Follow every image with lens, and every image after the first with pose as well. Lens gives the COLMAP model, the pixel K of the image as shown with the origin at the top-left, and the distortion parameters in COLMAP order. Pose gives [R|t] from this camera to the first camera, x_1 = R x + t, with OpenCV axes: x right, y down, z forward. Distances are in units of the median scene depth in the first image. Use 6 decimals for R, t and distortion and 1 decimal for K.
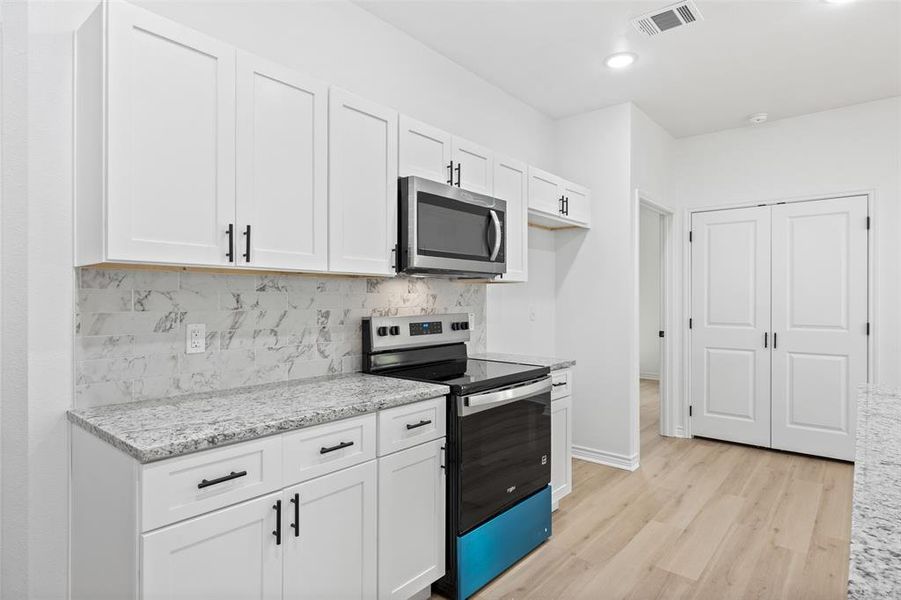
lens RADIAL K [[495.8, 0, 450.0], [0, 495.8, 298.5], [0, 0, 1]] dist [0.005954, -0.002341]
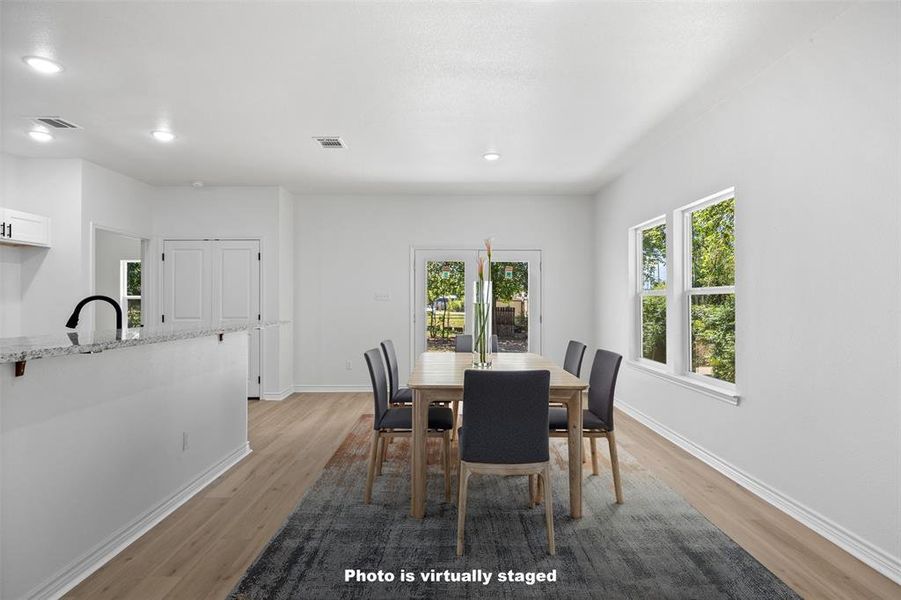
lens RADIAL K [[475.3, 0, 436.5], [0, 475.3, 296.4], [0, 0, 1]] dist [0.031508, 0.000553]
pose [[0.771046, 0.002391, 0.636775, 0.413378], [0.004604, 0.999946, -0.009328, 0.007202], [-0.636763, 0.010124, 0.770993, -1.036400]]
